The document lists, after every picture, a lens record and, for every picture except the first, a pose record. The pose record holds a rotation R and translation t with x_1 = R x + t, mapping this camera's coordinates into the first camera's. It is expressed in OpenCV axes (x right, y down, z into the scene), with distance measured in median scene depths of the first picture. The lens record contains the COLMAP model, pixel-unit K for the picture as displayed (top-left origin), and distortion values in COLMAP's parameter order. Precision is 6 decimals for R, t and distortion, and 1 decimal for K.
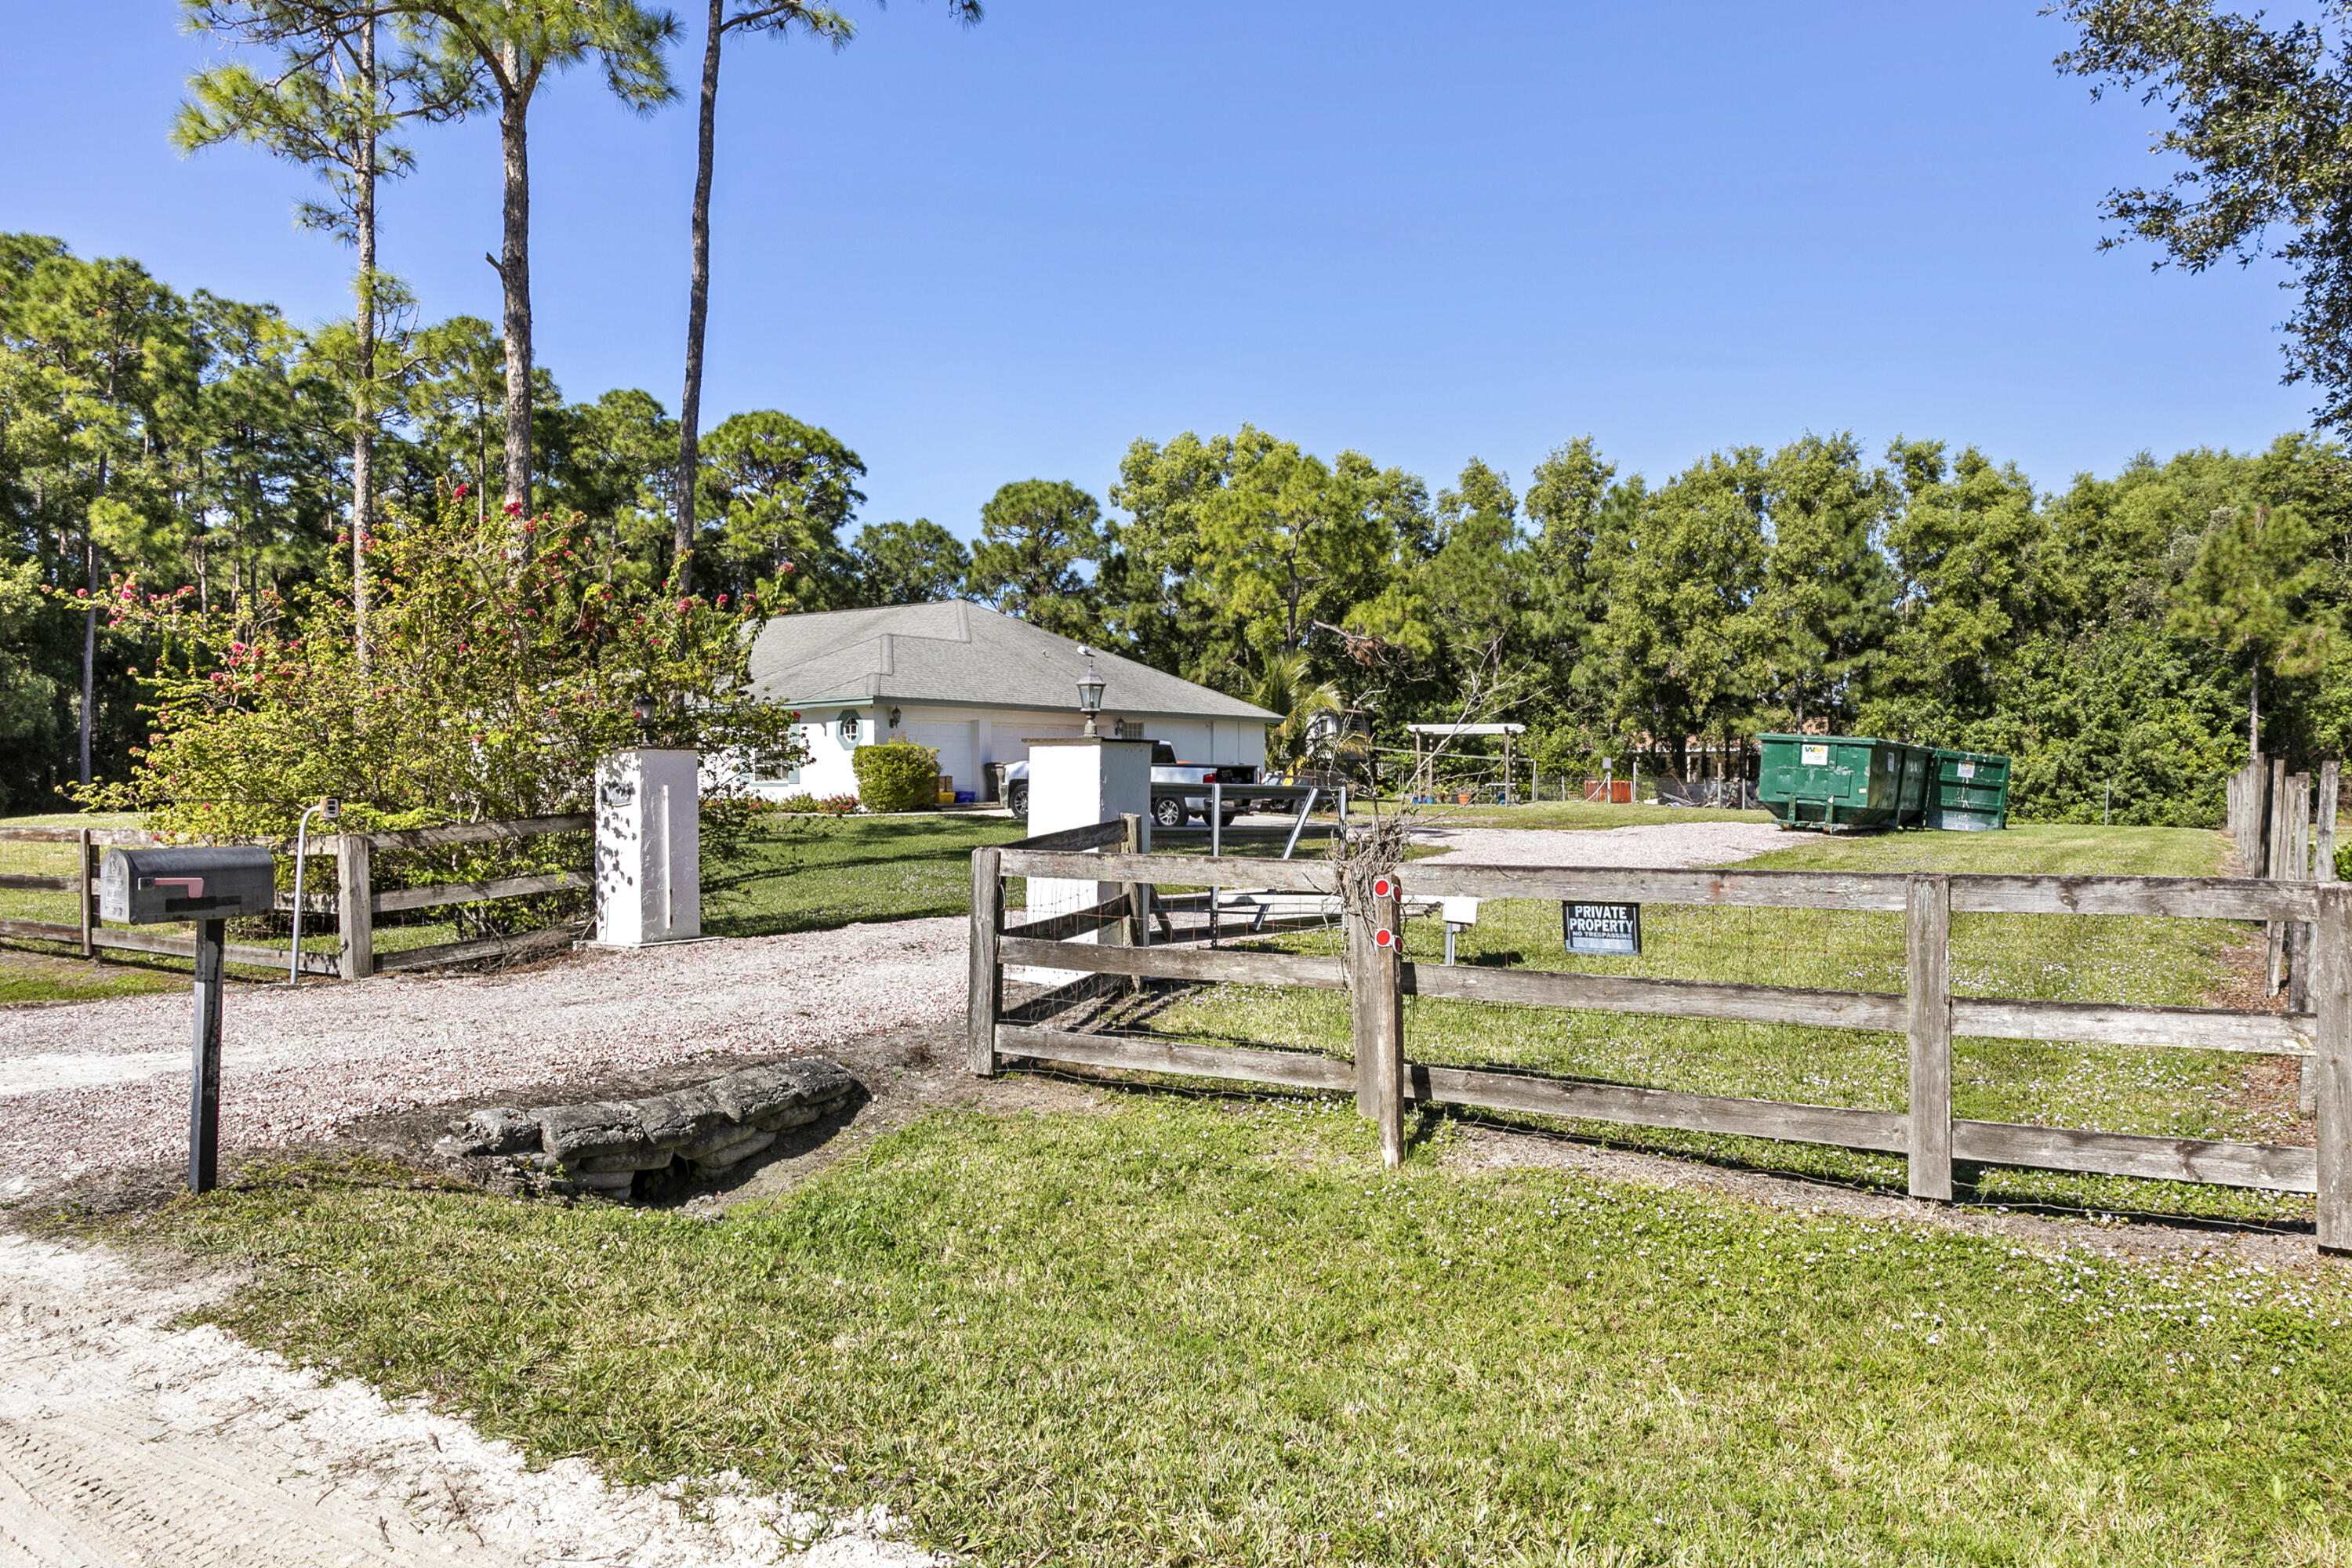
lens RADIAL K [[1755.1, 0, 1188.0], [0, 1755.1, 783.7], [0, 0, 1]] dist [0.007095, 0.006504]
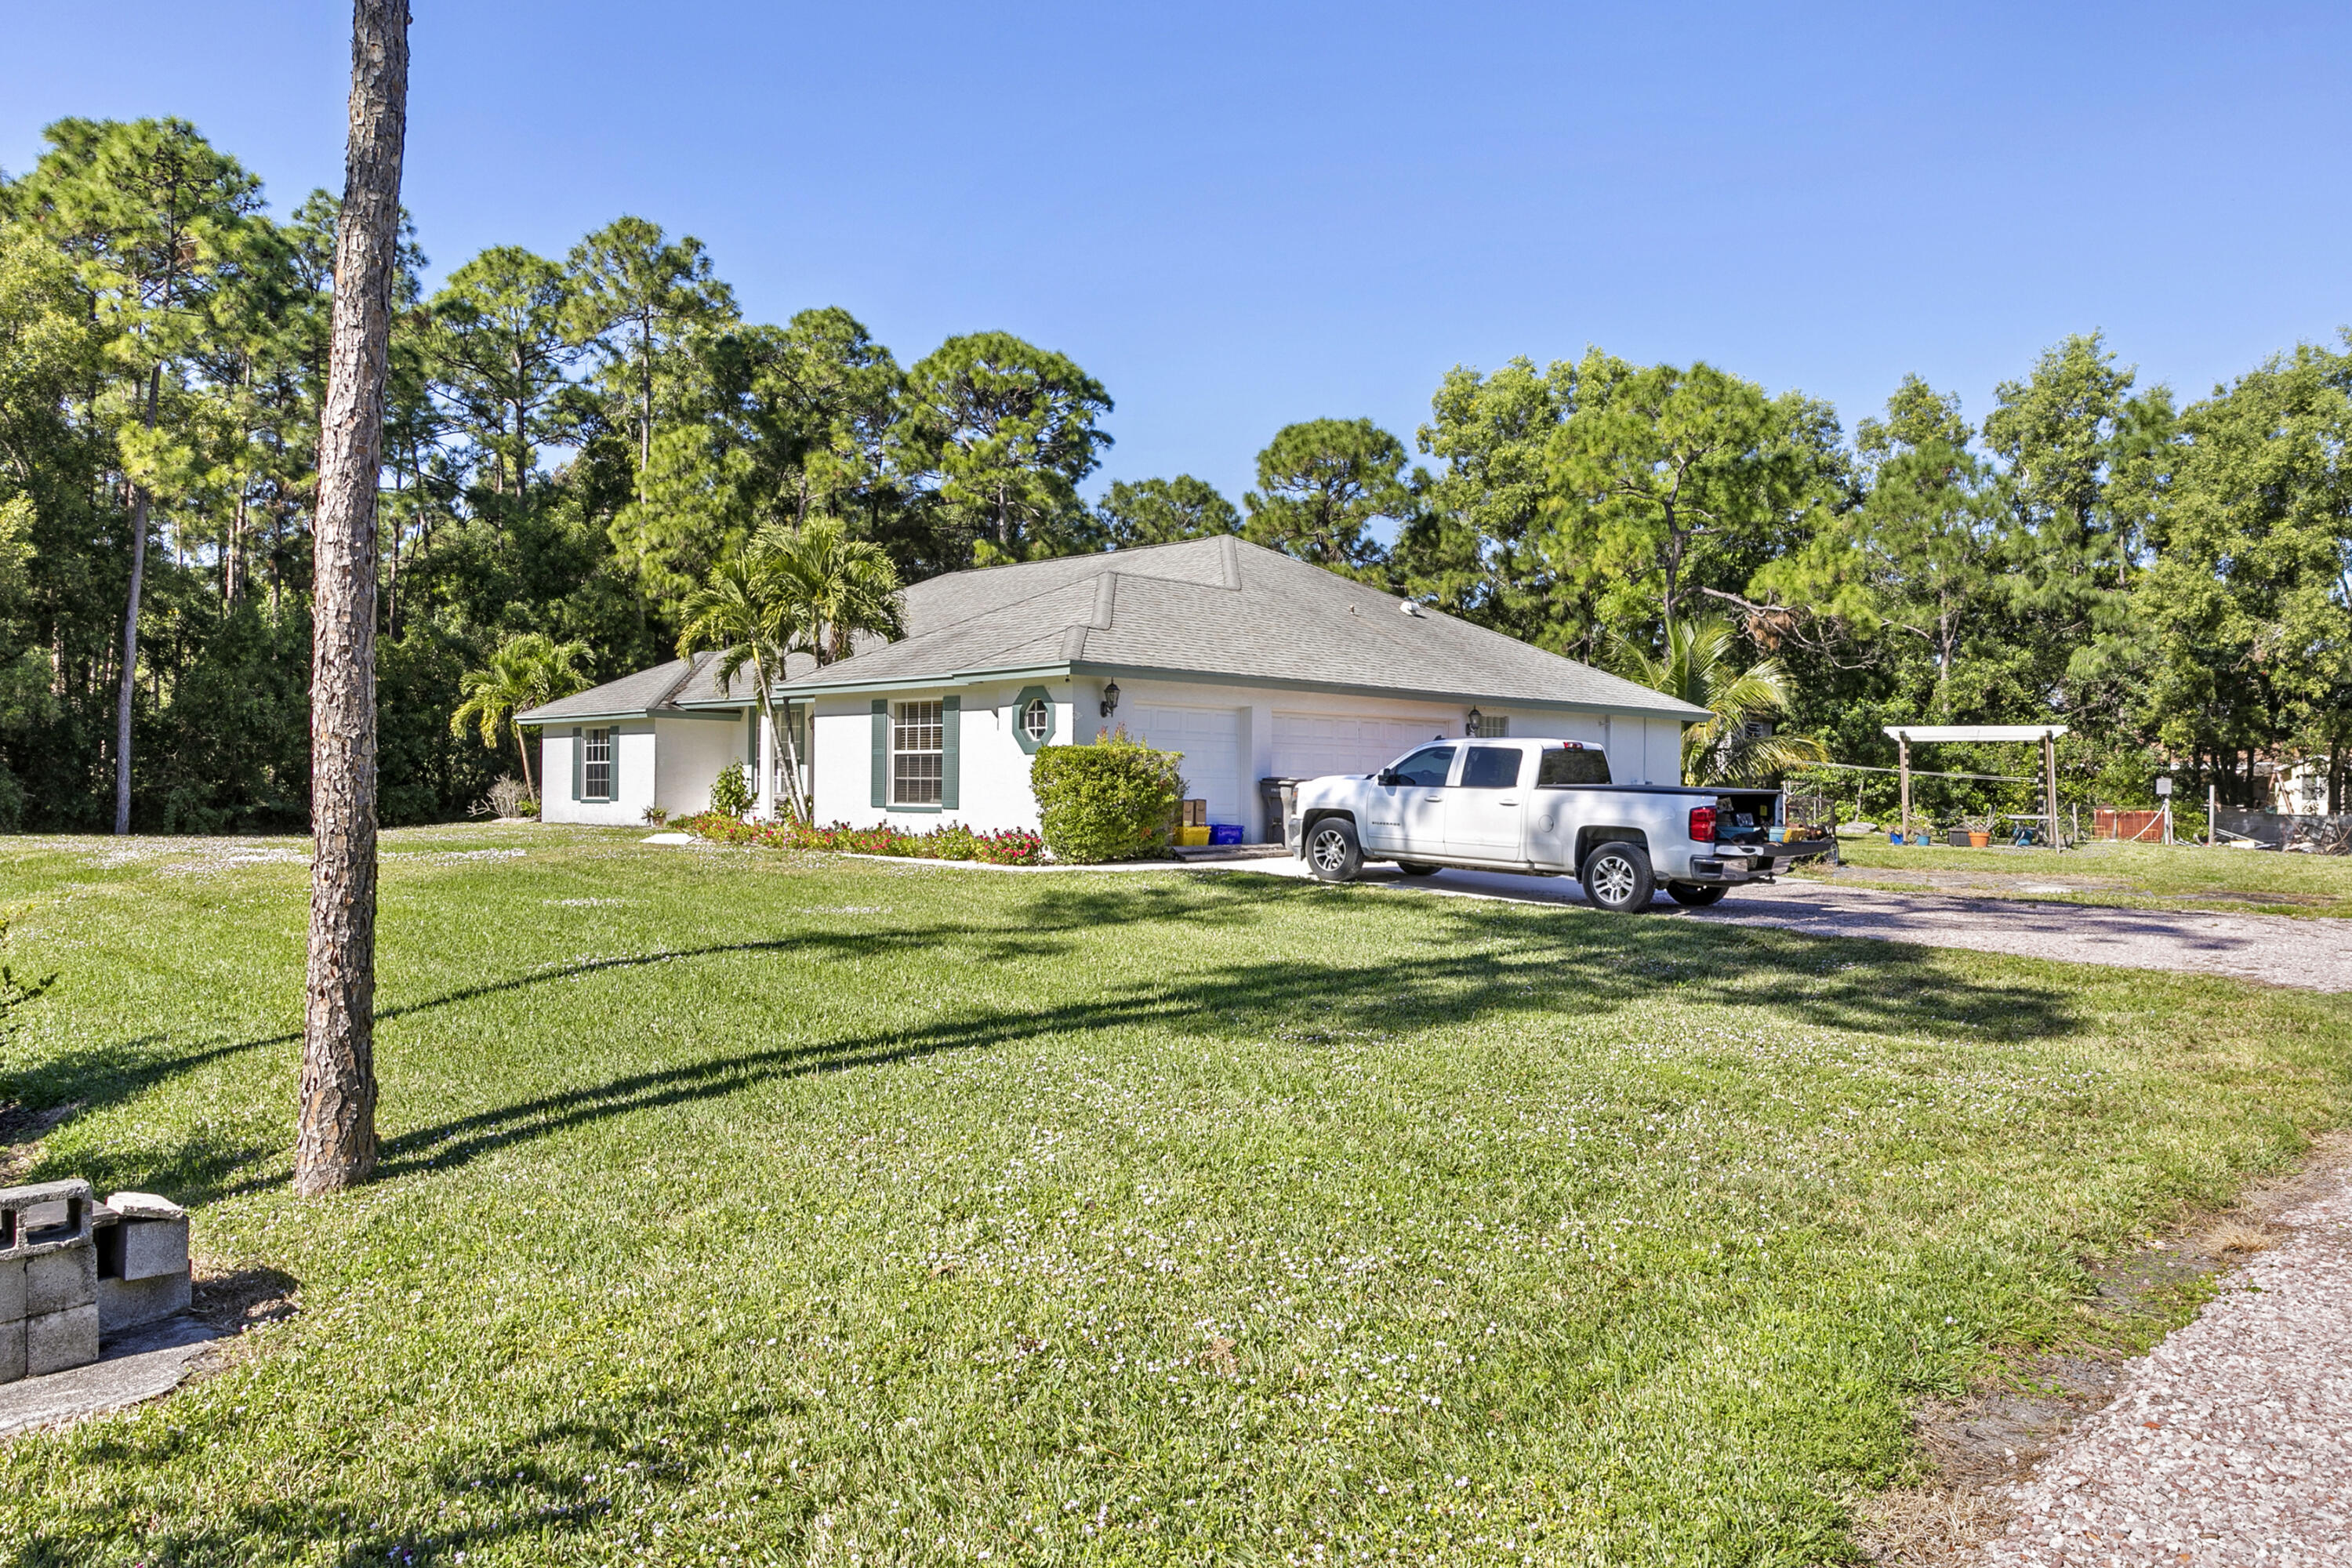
lens RADIAL K [[1755.1, 0, 1180.1], [0, 1755.1, 792.4], [0, 0, 1]] dist [0.007095, 0.006504]
pose [[0.987505, 0.012699, -0.157072, -0.027336], [-0.012866, 0.999917, -0.000043, -0.003701], [0.157059, 0.002063, 0.987587, 0.227306]]
